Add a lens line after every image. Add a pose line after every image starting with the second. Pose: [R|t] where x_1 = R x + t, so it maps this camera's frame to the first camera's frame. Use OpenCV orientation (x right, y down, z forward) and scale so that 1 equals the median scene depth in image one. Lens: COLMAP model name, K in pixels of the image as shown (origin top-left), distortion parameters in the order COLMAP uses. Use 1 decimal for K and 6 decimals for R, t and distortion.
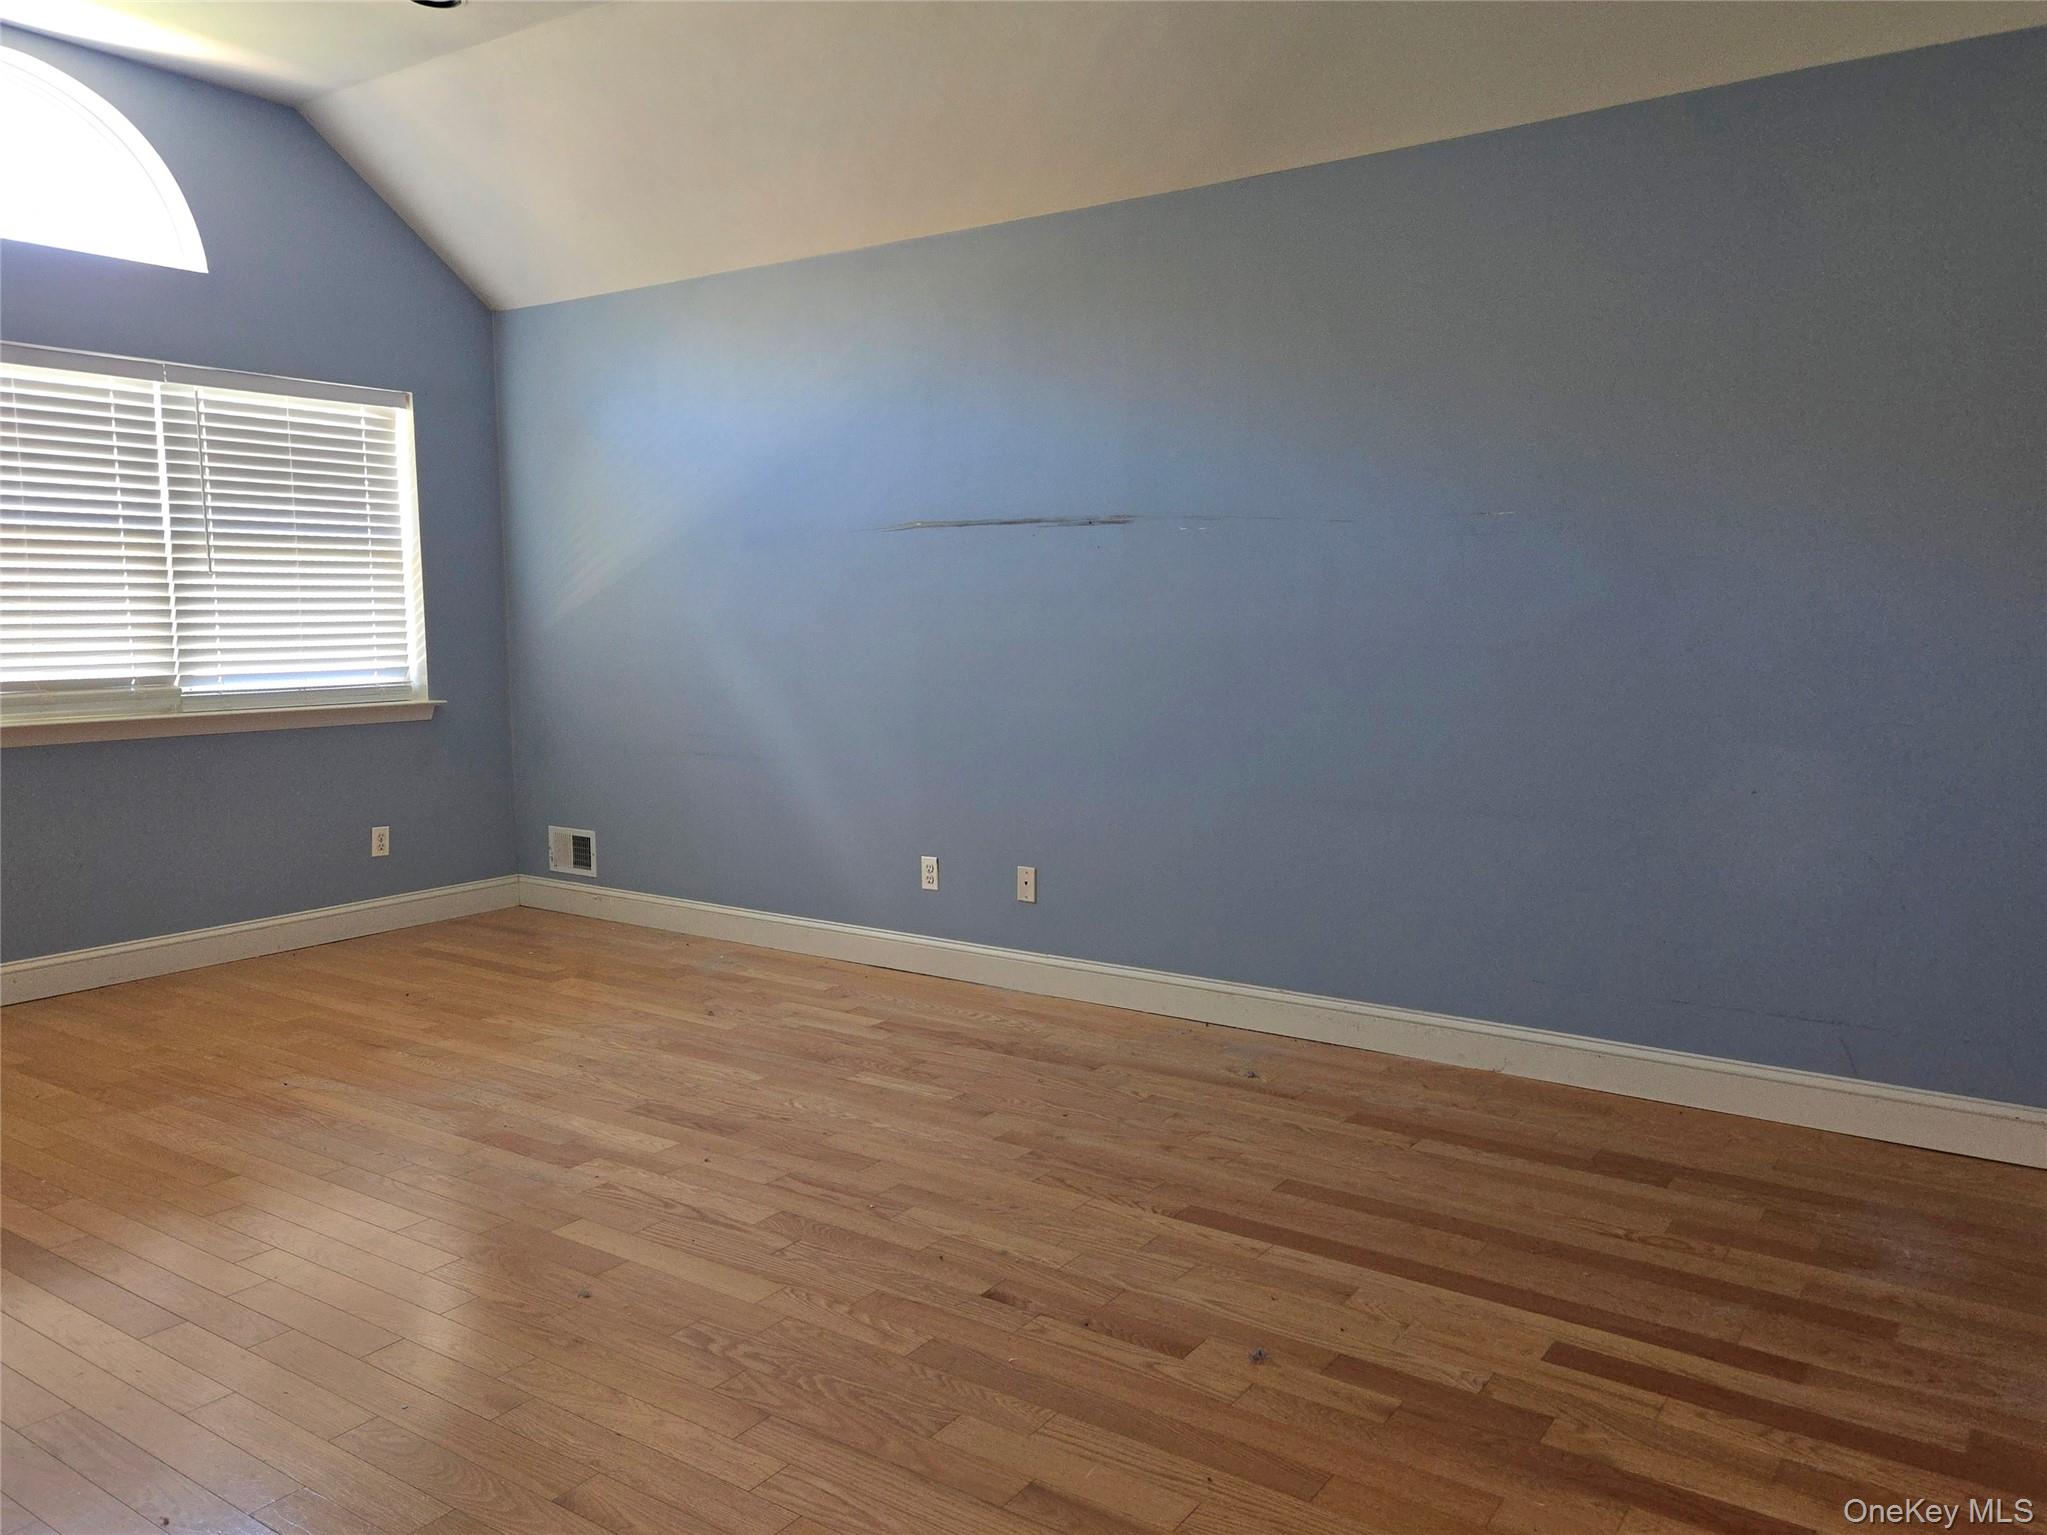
lens RADIAL K [[1514.9, 0, 1034.7], [0, 1514.9, 761.4], [0, 0, 1]] dist [0.090526, -0.096811]
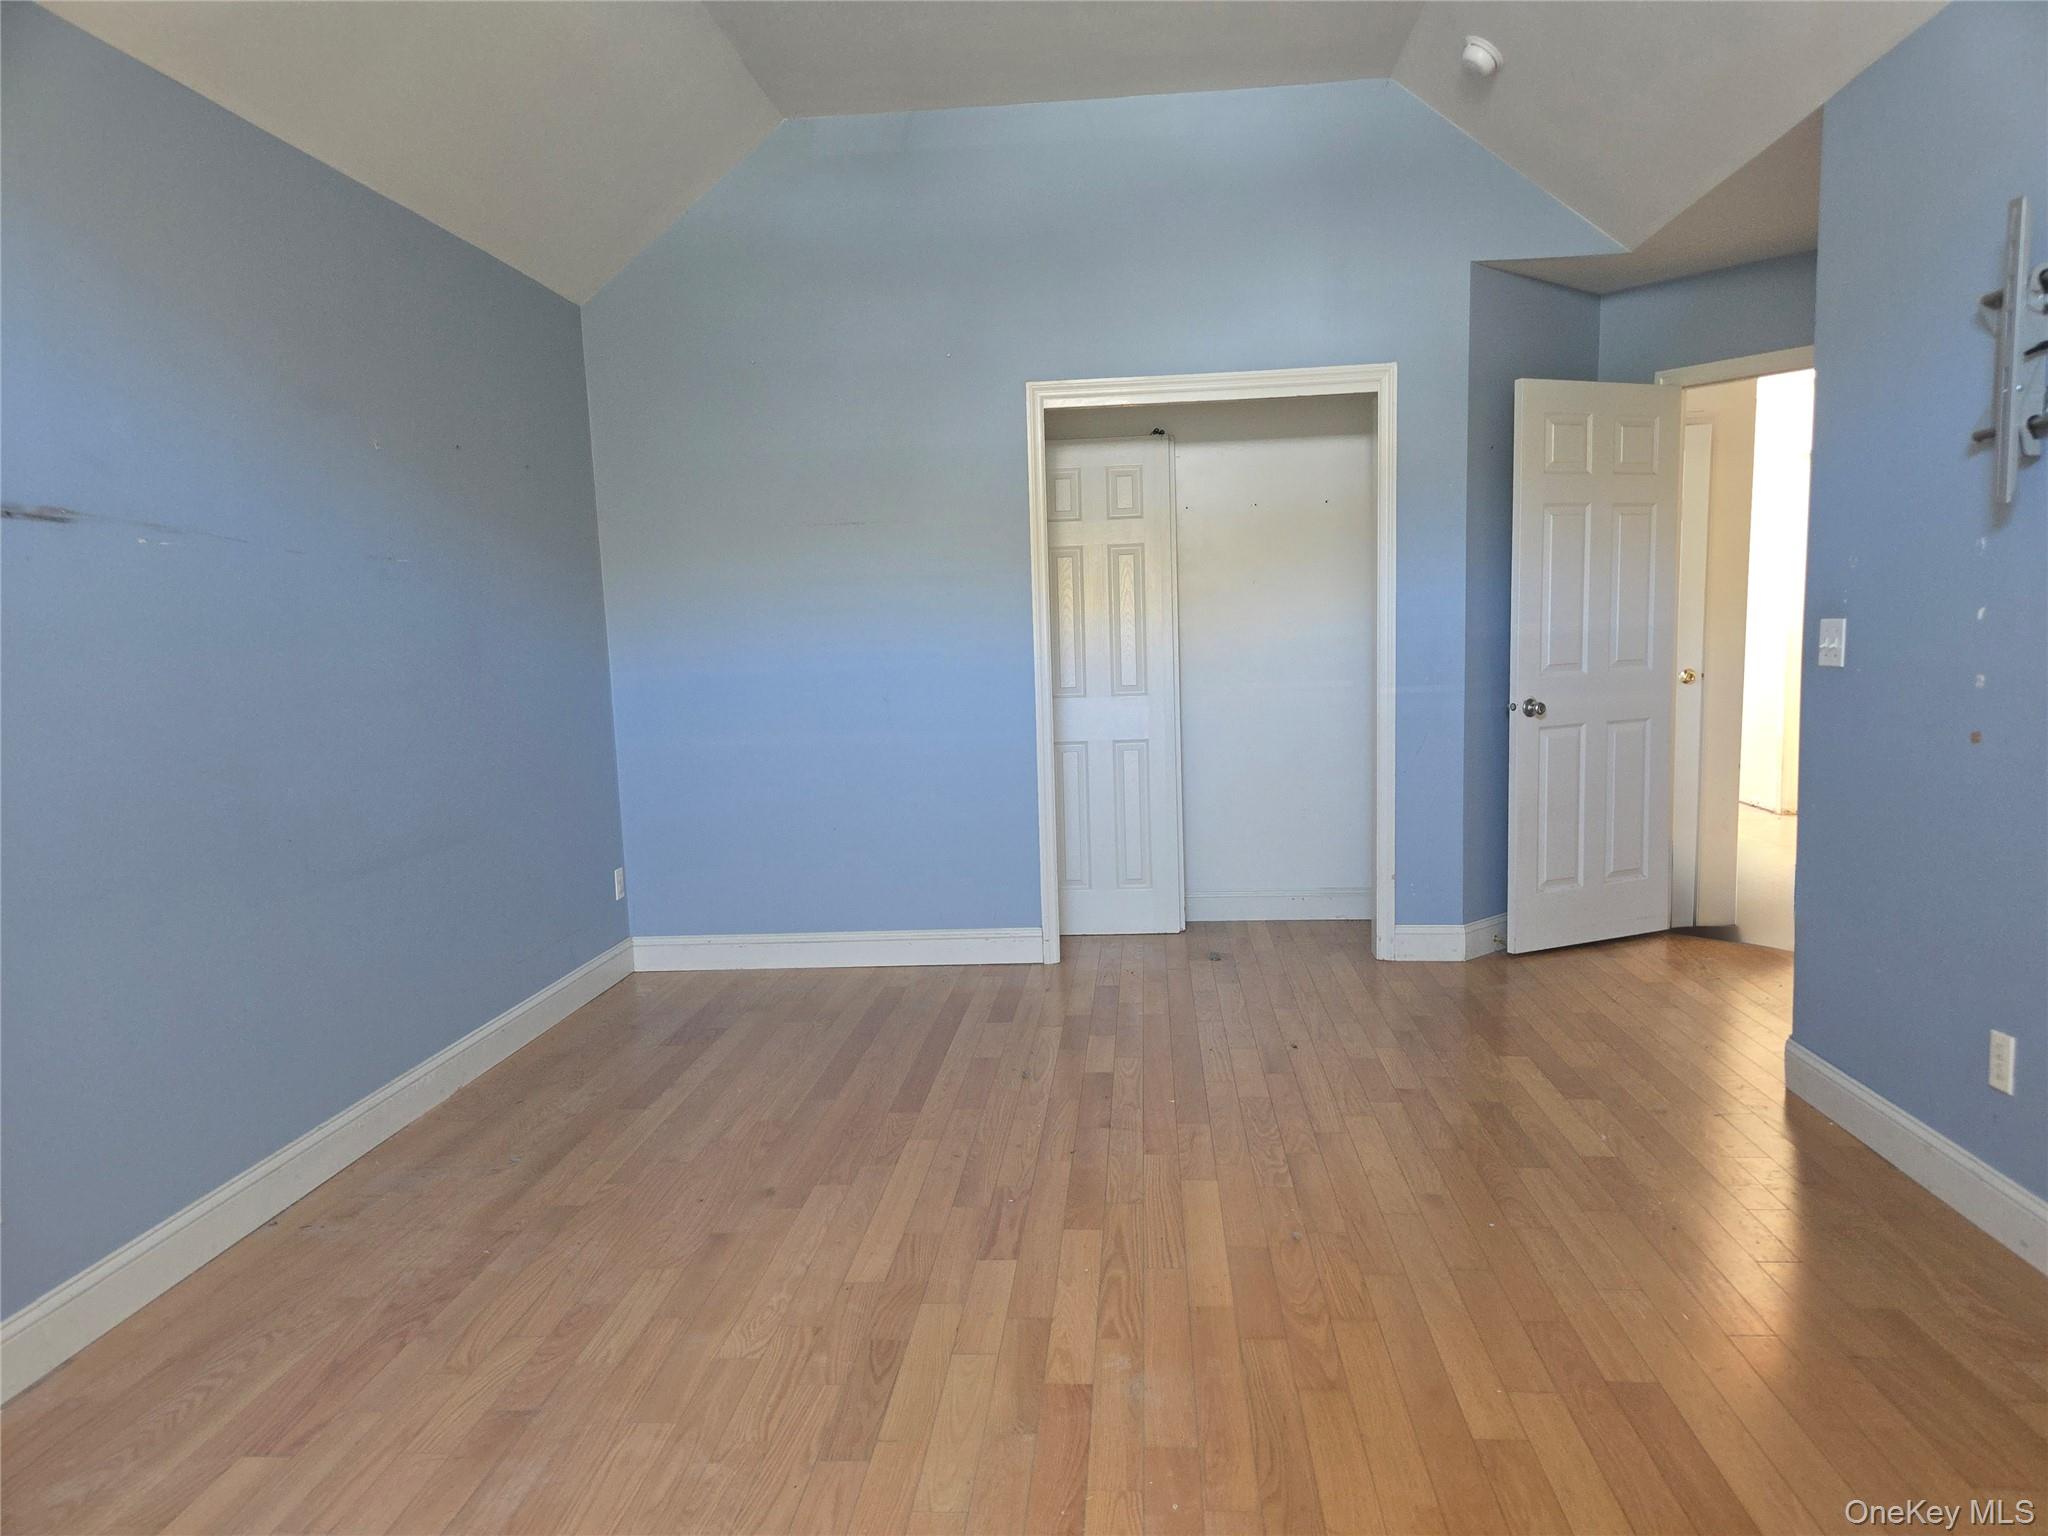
lens RADIAL K [[1366.6, 0, 1028.1], [0, 1366.6, 802.2], [0, 0, 1]] dist [0.074010, -0.060433]
pose [[-0.501592, -0.092242, 0.860173, -0.554929], [0.119561, 0.977366, 0.174529, -0.087957], [-0.856802, 0.190386, -0.479211, 0.854431]]
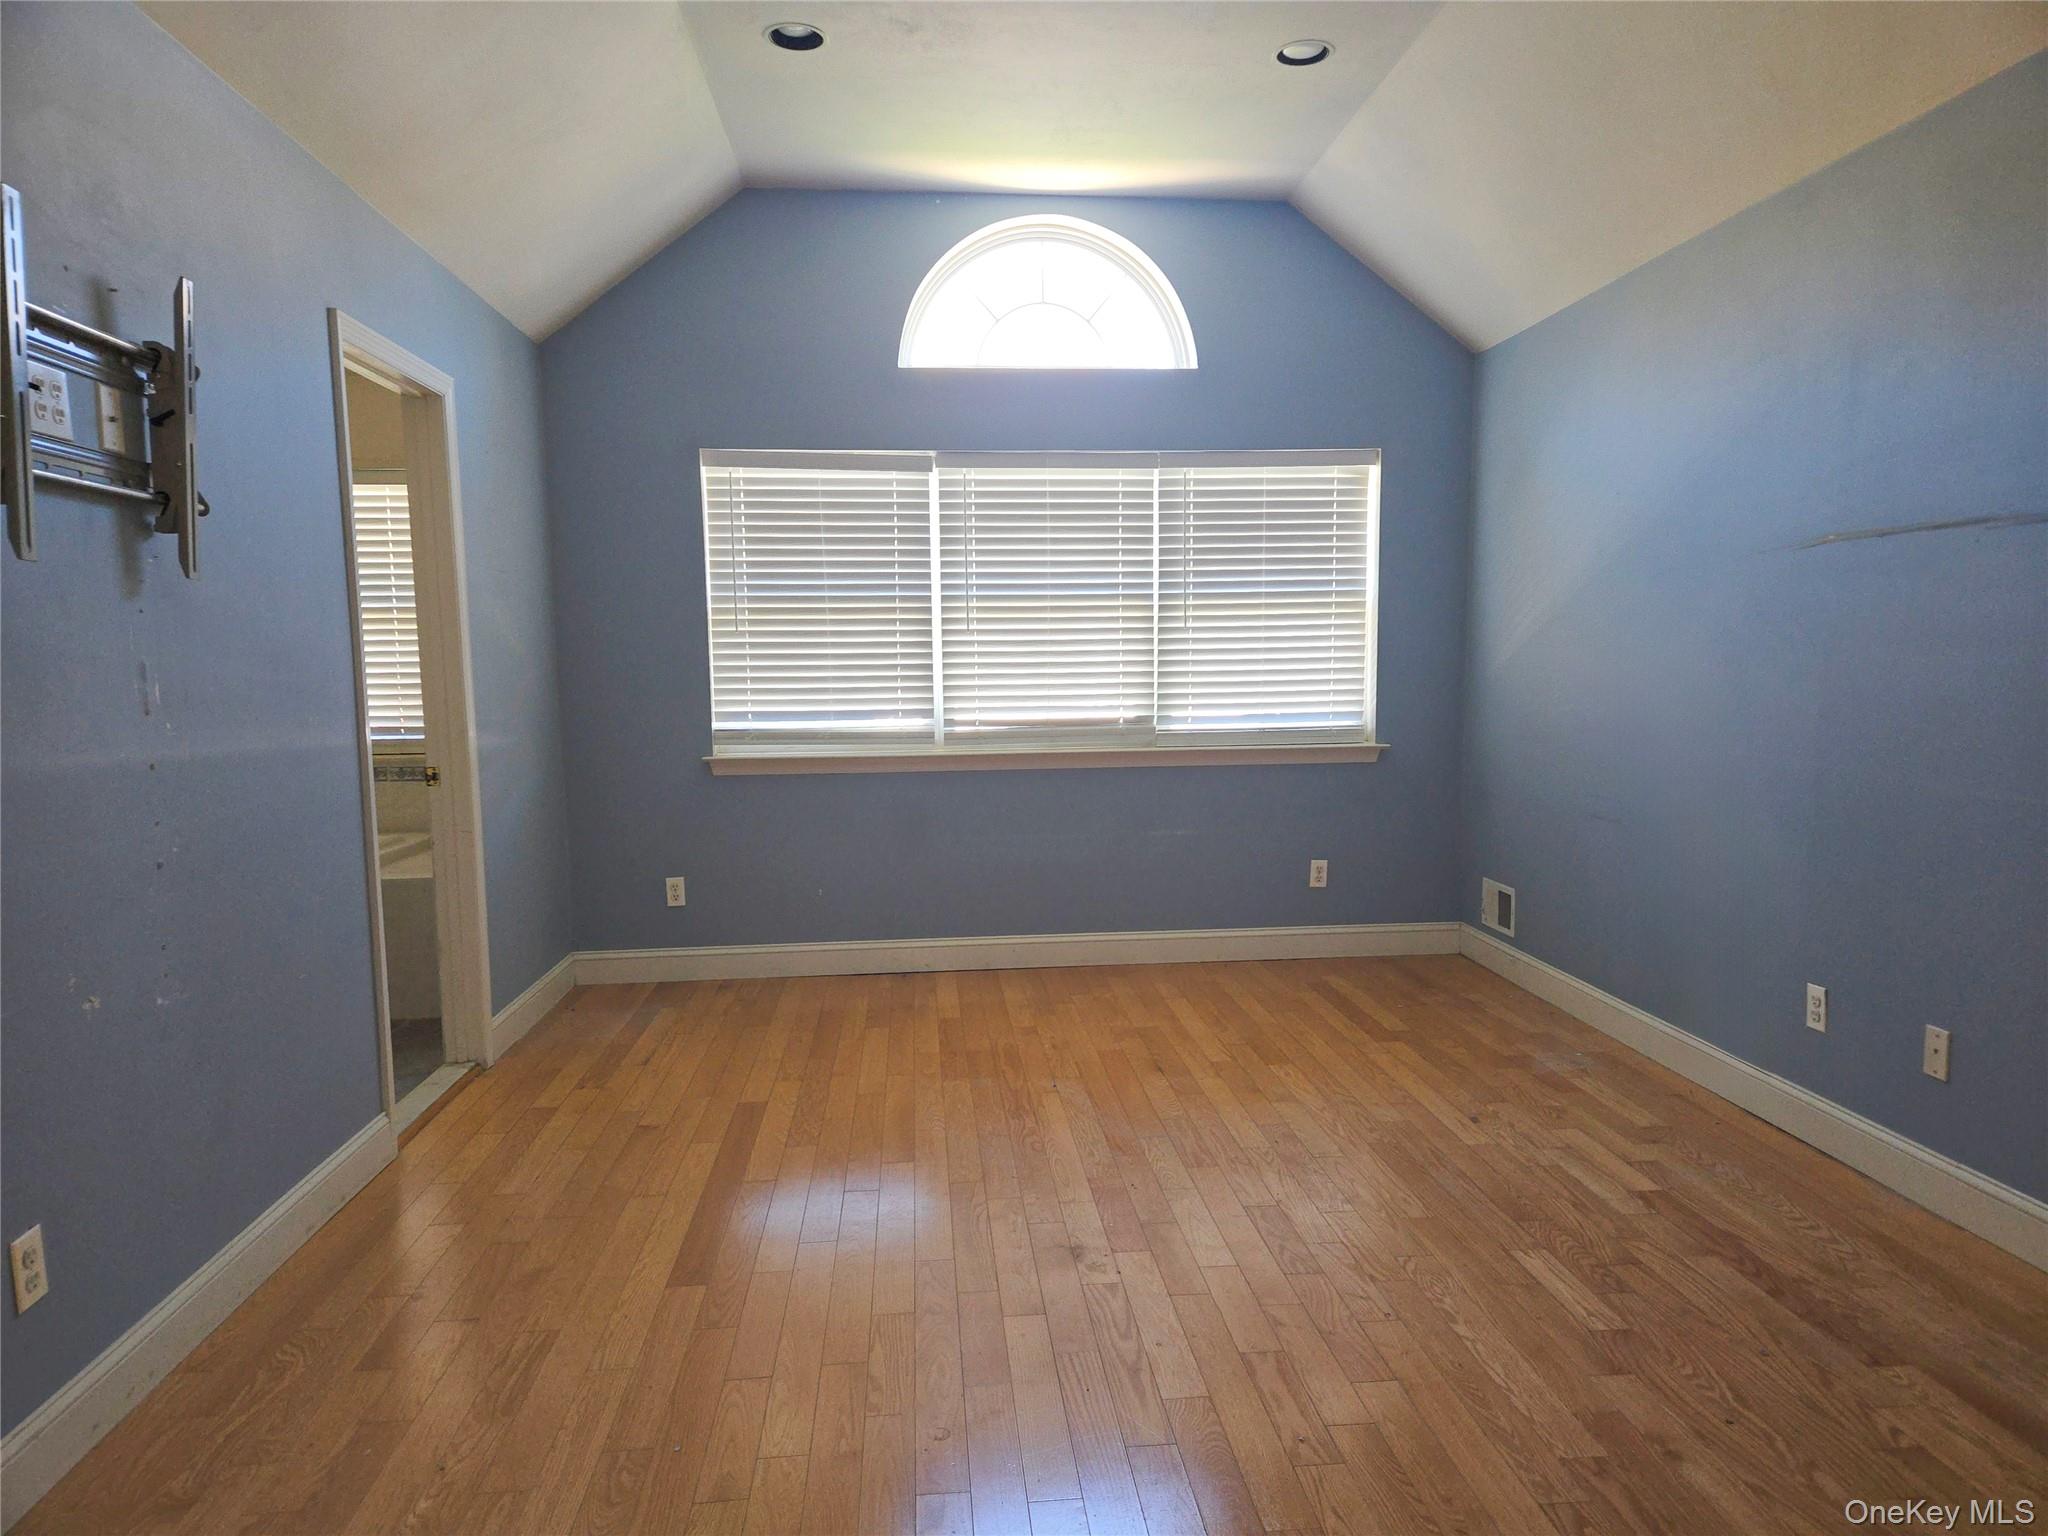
lens RADIAL K [[1359.1, 0, 1036.7], [0, 1359.1, 776.6], [0, 0, 1]] dist [0.079300, -0.061257]
pose [[0.643482, 0.062228, -0.762928, 0.195015], [-0.065190, 0.997524, 0.026378, -0.031902], [0.762680, 0.032761, 0.645946, 0.267010]]
